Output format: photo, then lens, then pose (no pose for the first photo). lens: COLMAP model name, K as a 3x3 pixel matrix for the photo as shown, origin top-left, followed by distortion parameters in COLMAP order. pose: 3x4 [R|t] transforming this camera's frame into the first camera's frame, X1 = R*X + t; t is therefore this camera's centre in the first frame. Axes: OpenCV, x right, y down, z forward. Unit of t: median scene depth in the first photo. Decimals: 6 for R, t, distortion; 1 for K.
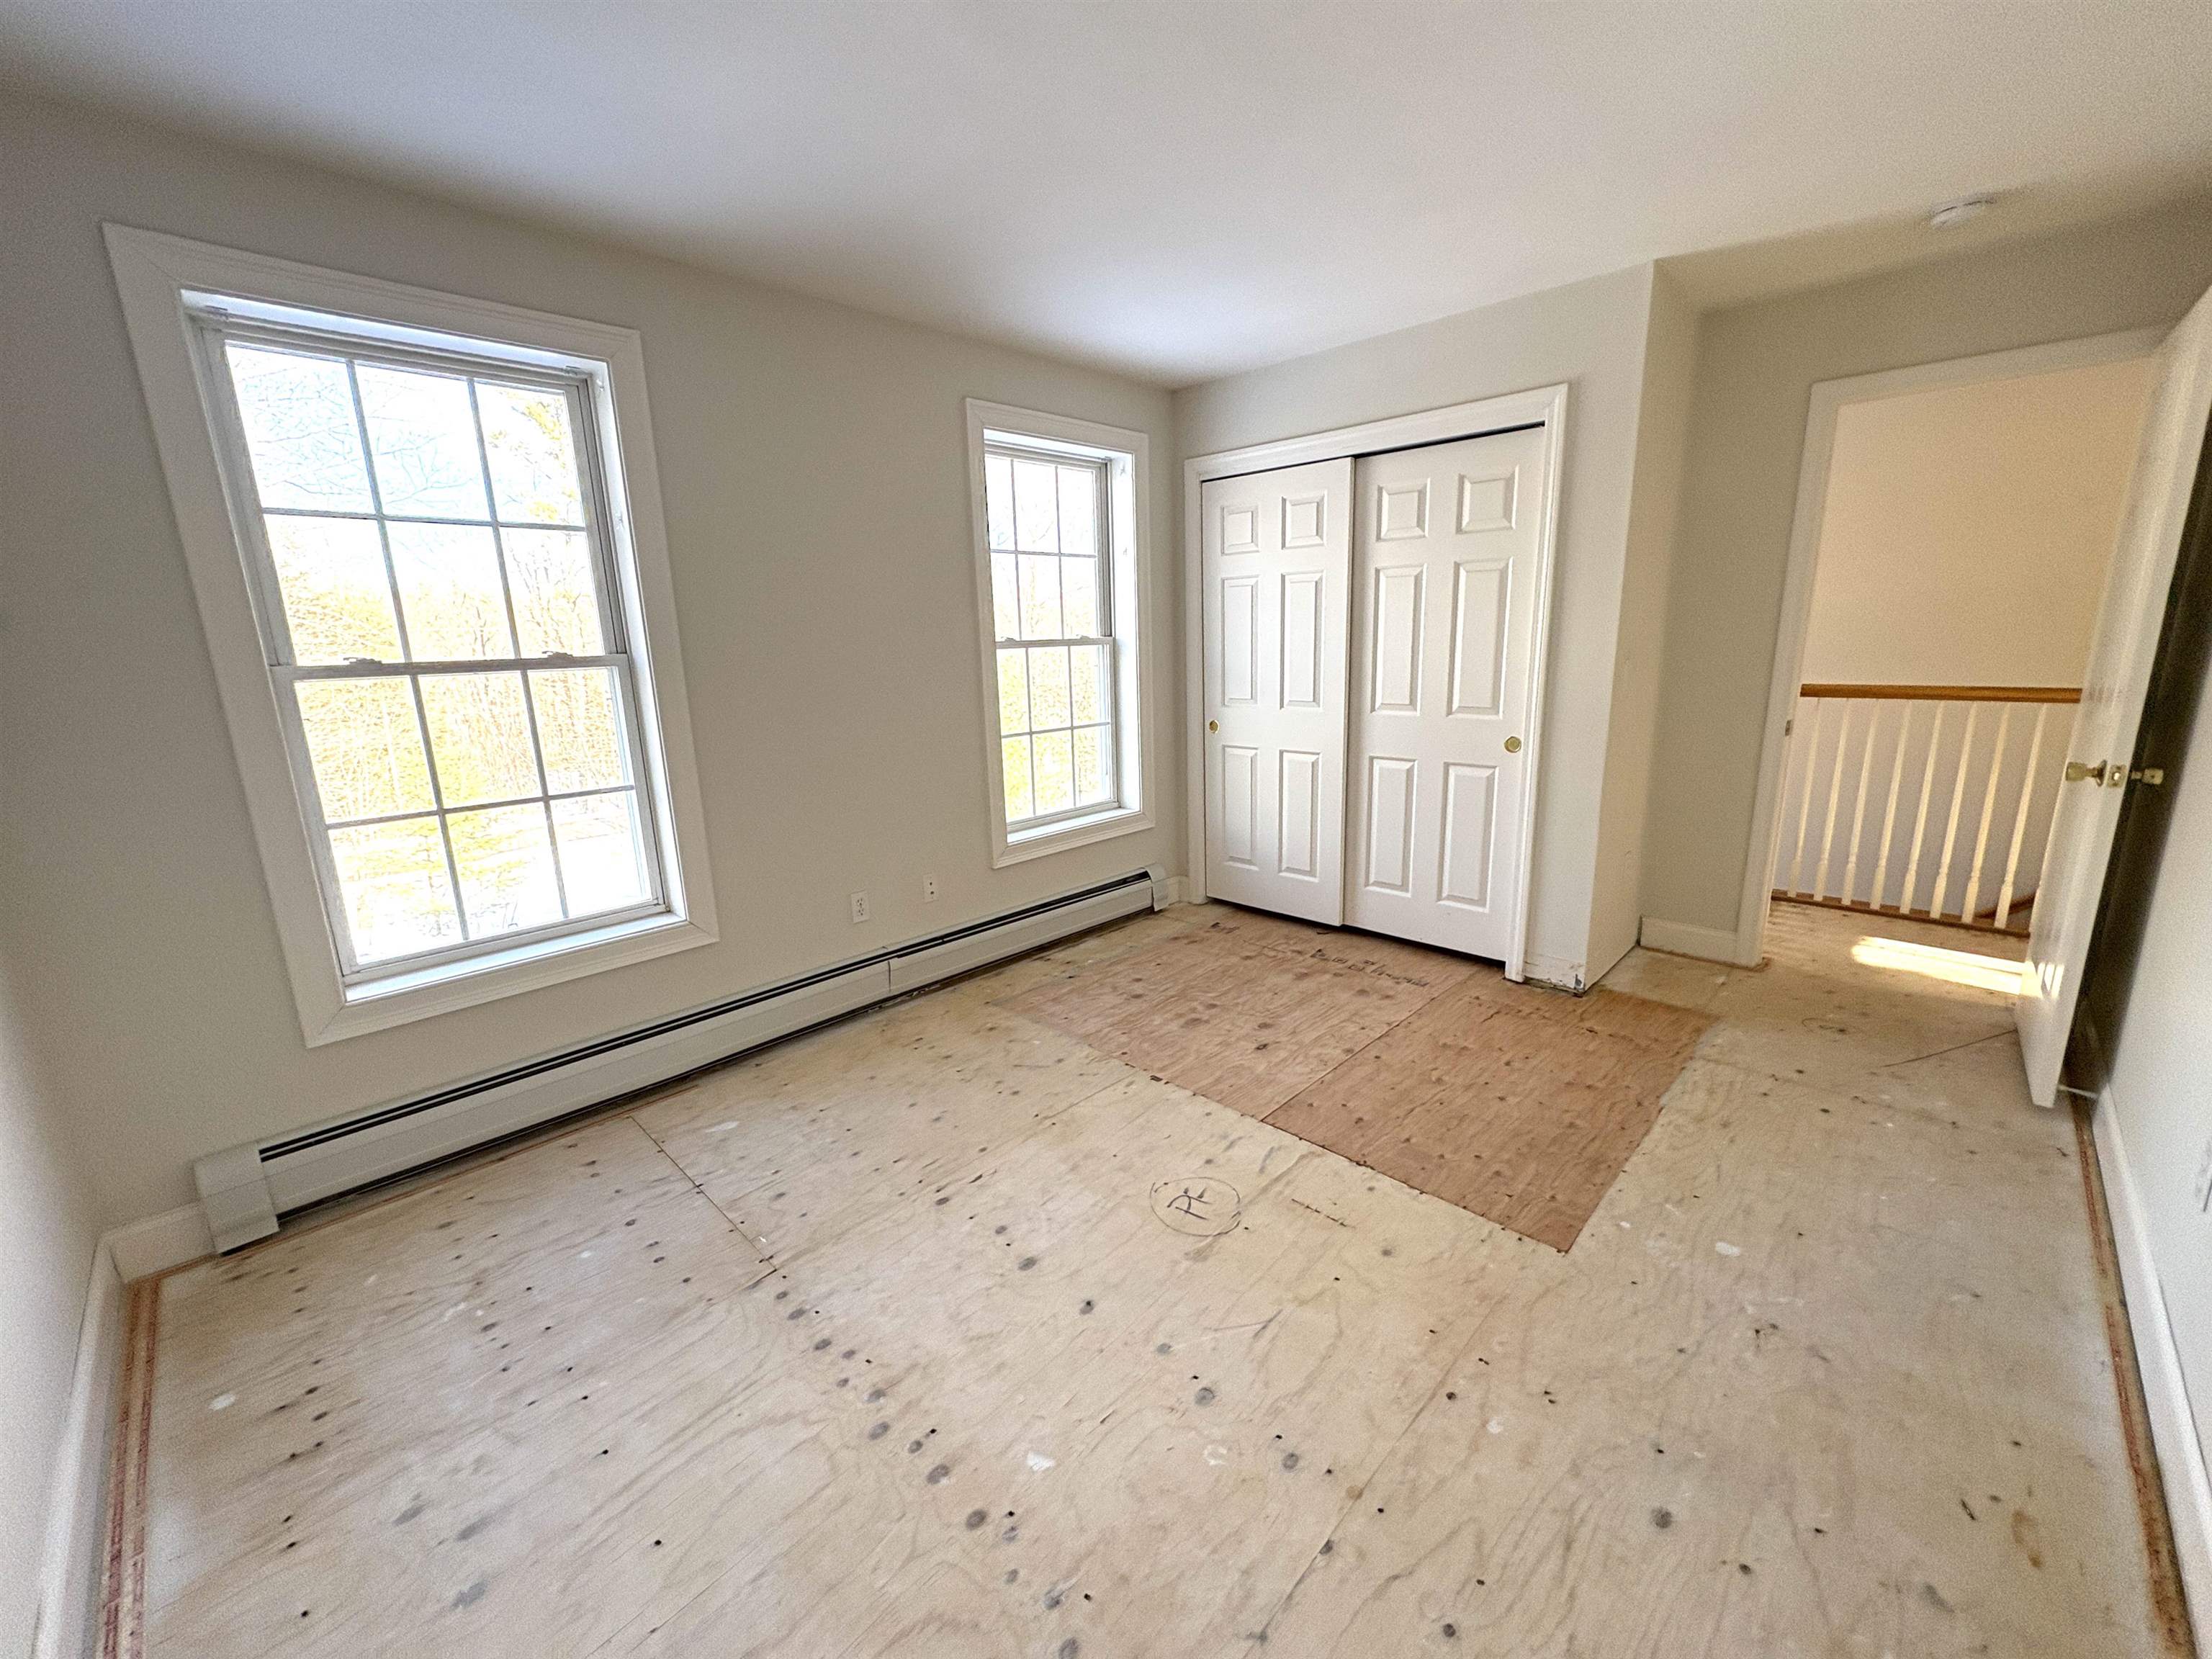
lens RADIAL K [[879.0, 0, 1098.4], [0, 879.0, 829.9], [0, 0, 1]] dist [-0.000300, 0.000938]
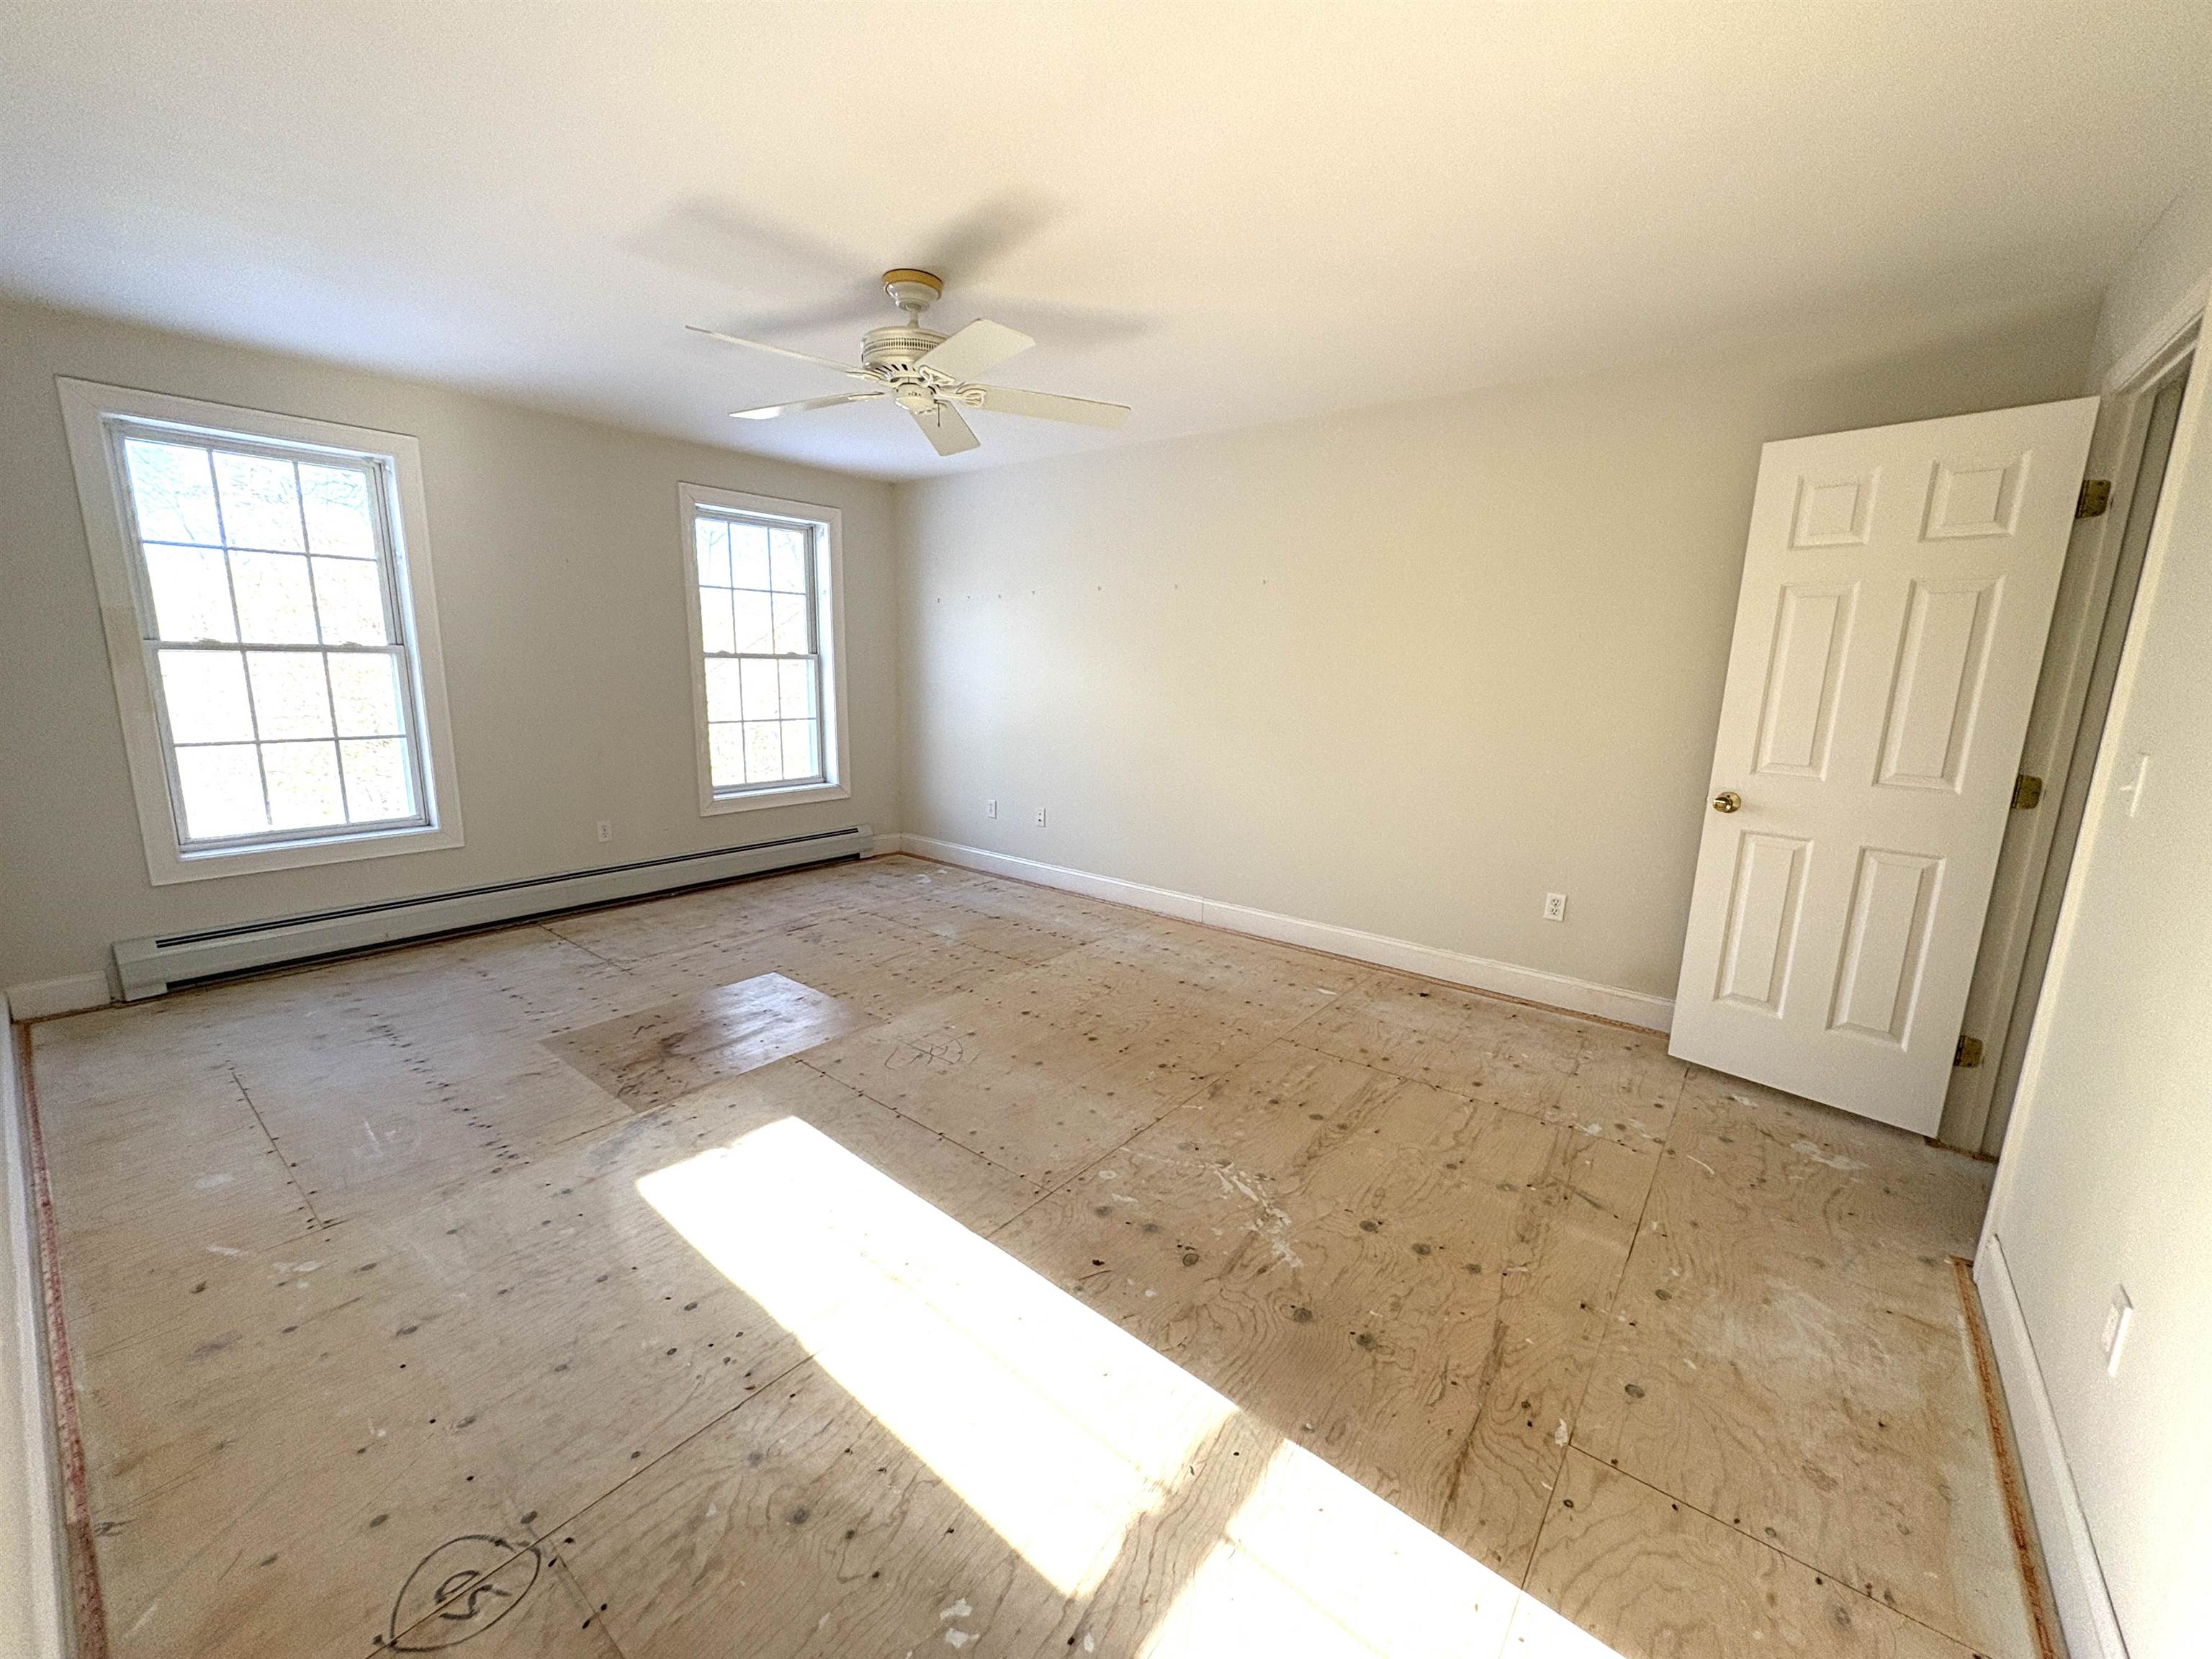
lens RADIAL K [[879.0, 0, 1097.5], [0, 879.0, 828.8], [0, 0, 1]] dist [-0.000300, 0.000938]
pose [[0.993502, 0.036298, 0.107875, 0.491607], [-0.033572, 0.999072, -0.026978, 0.111838], [-0.108754, 0.023182, 0.993798, -0.608900]]
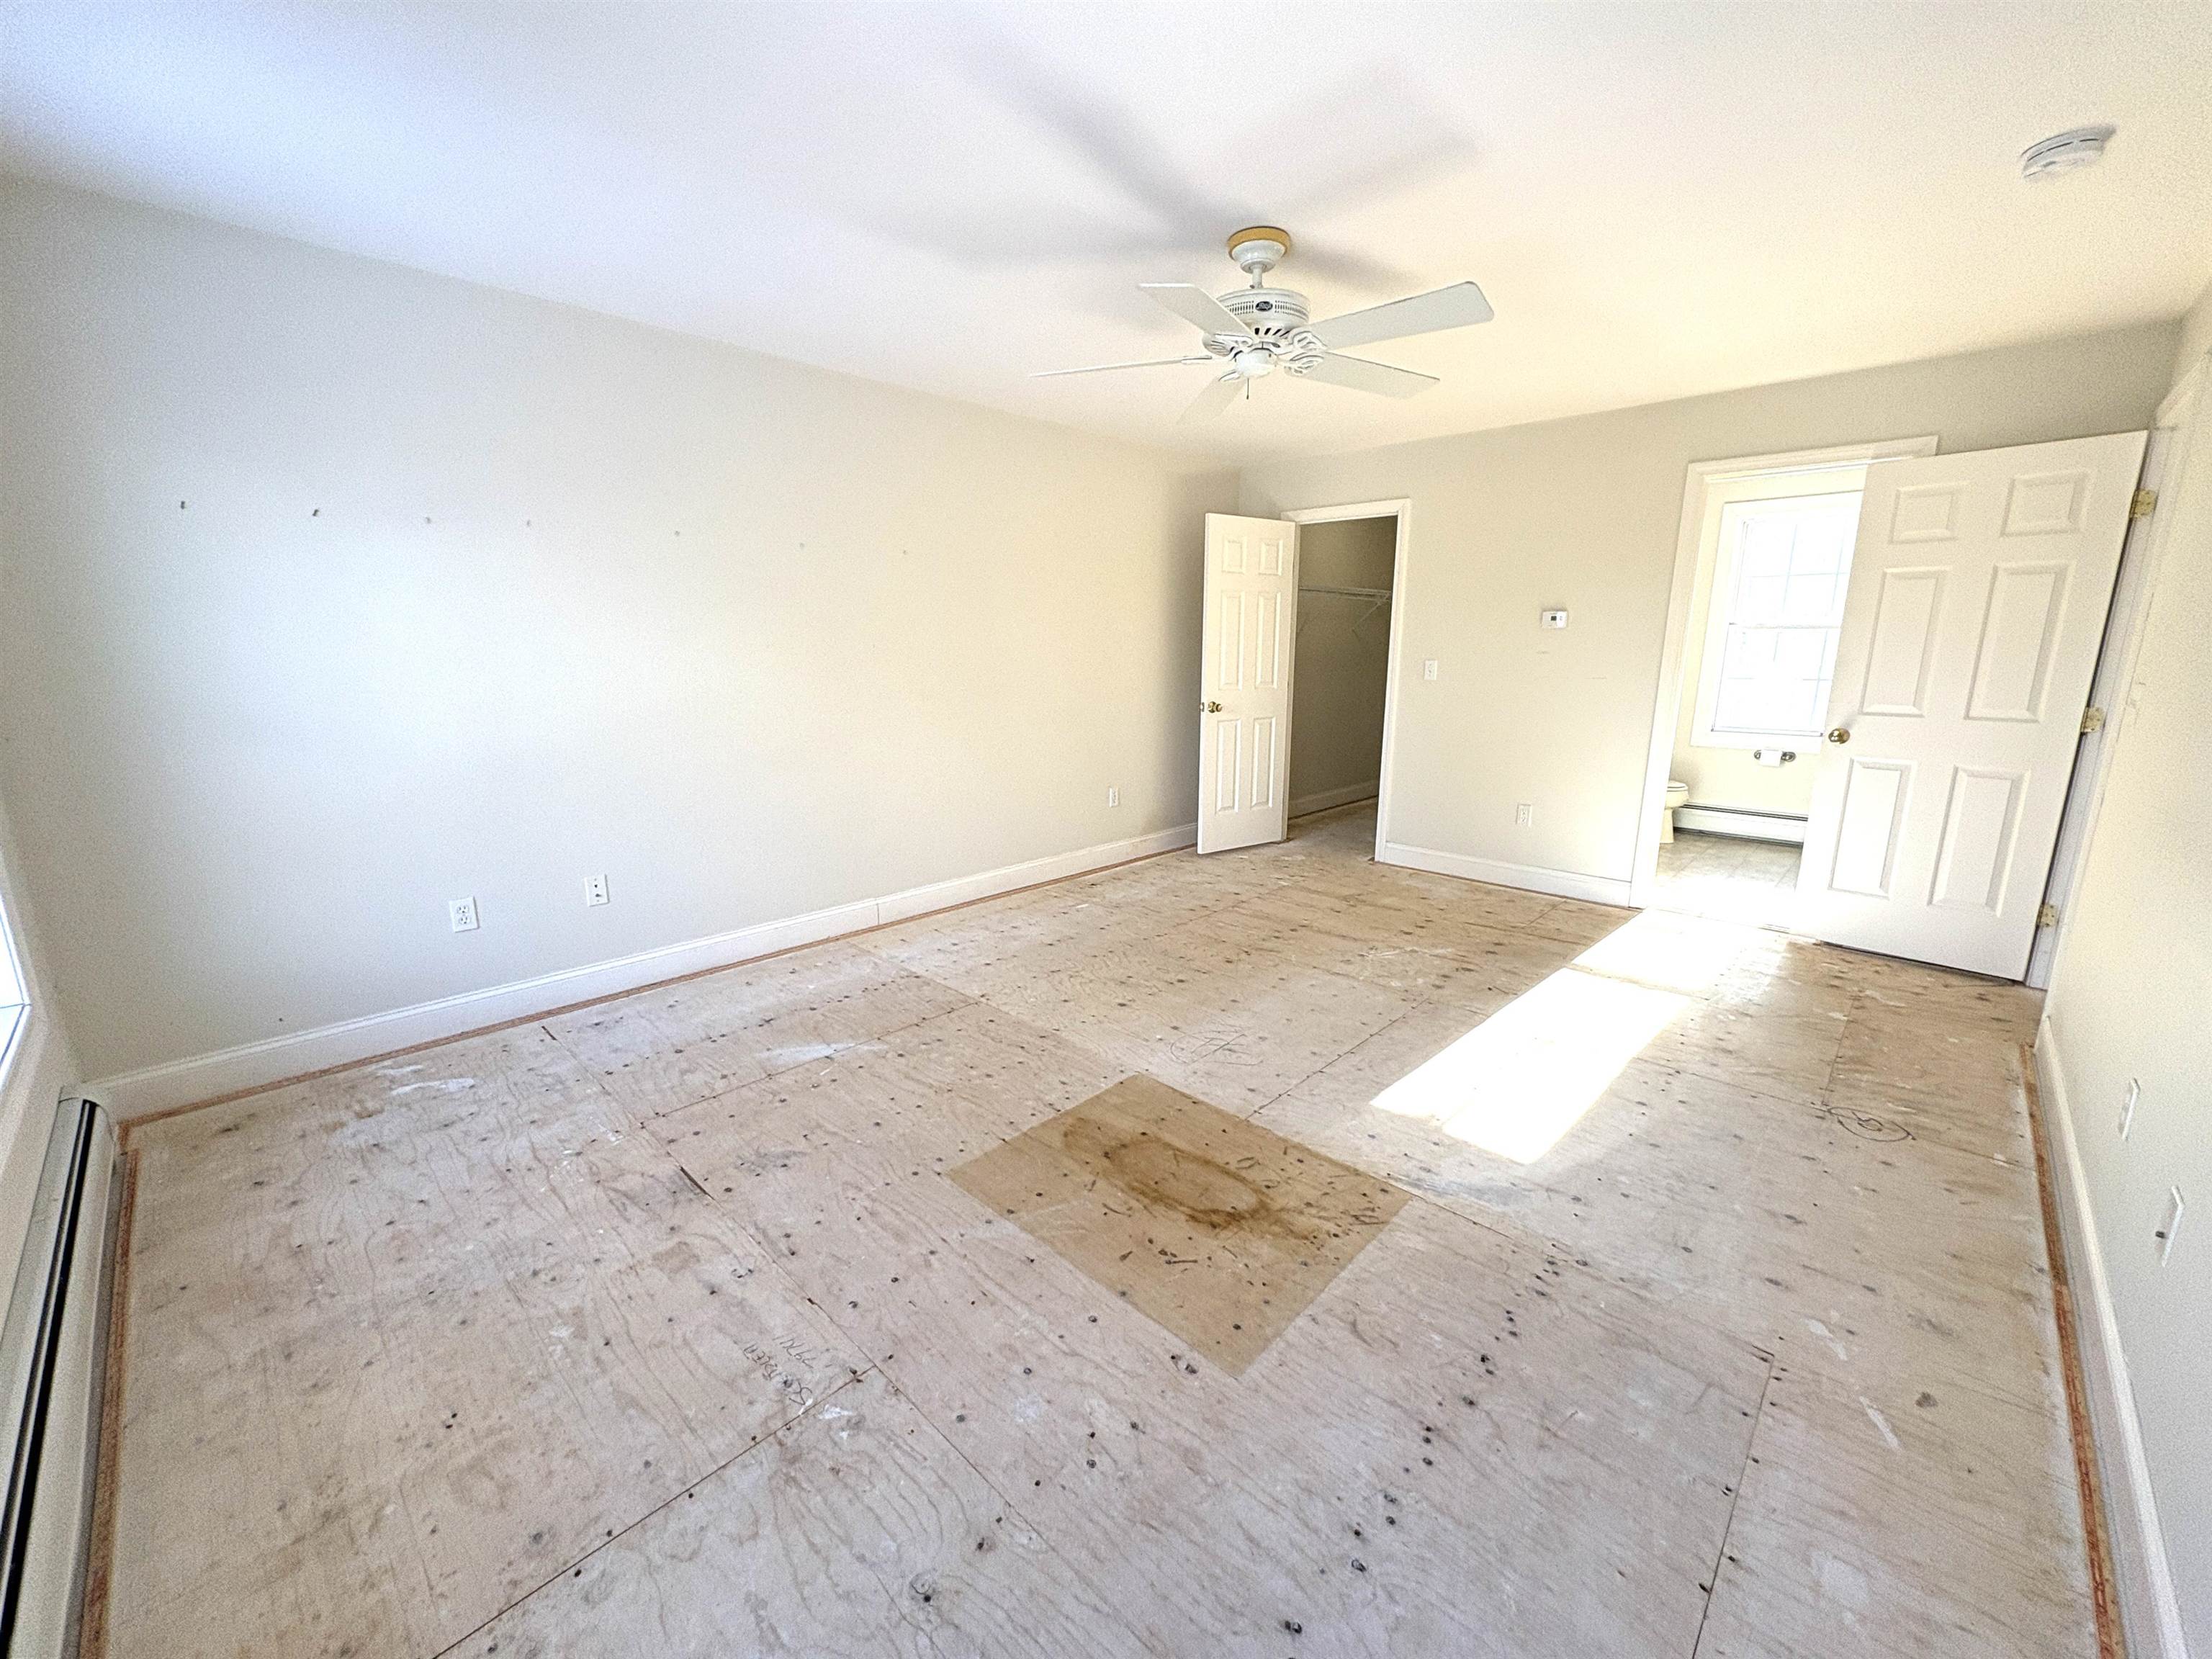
lens RADIAL K [[879.0, 0, 1104.6], [0, 879.0, 834.2], [0, 0, 1]] dist [-0.000300, 0.000938]
pose [[-0.011871, -0.181283, 0.983359, -0.702355], [0.214725, 0.960024, 0.179573, -0.122267], [-0.976602, 0.213283, 0.027530, 0.687434]]
